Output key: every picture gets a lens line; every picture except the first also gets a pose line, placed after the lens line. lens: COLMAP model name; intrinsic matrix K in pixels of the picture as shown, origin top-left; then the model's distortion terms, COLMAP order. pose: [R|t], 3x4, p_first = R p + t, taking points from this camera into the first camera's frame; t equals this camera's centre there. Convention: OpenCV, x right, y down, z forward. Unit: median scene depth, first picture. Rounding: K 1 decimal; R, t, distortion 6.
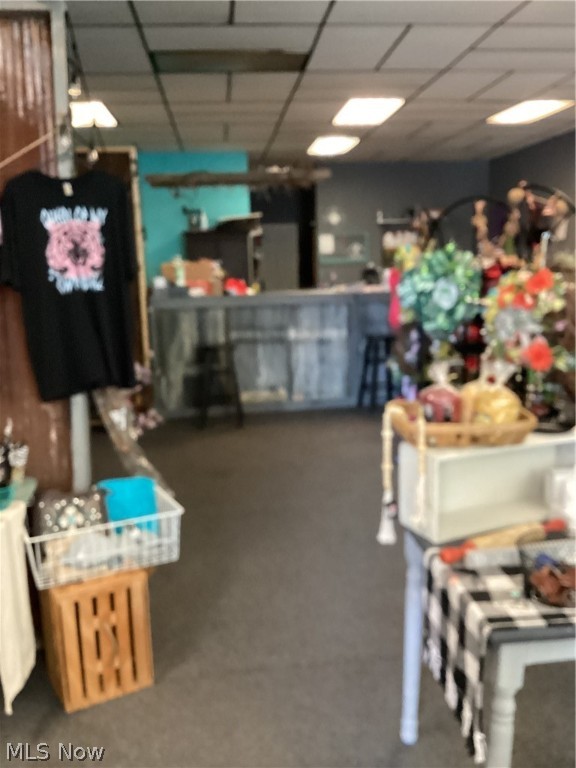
lens RADIAL K [[692.2, 0, 290.0], [0, 692.2, 386.3], [0, 0, 1]] dist [0.159564, -0.360058]
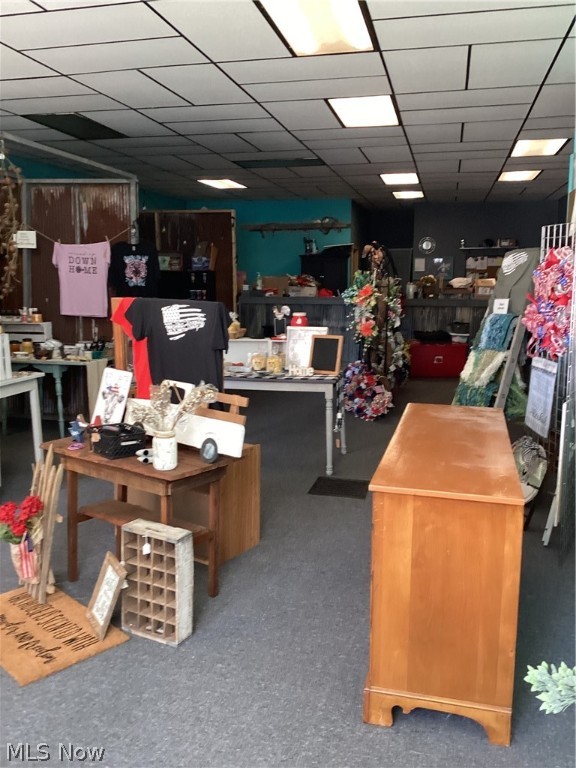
lens RADIAL K [[692.2, 0, 290.0], [0, 692.2, 386.3], [0, 0, 1]] dist [0.159564, -0.360058]
pose [[0.942794, 0.079353, -0.323795, 0.787736], [-0.084742, 0.996400, -0.002554, 0.139080], [0.322426, 0.029847, 0.946124, -0.907305]]
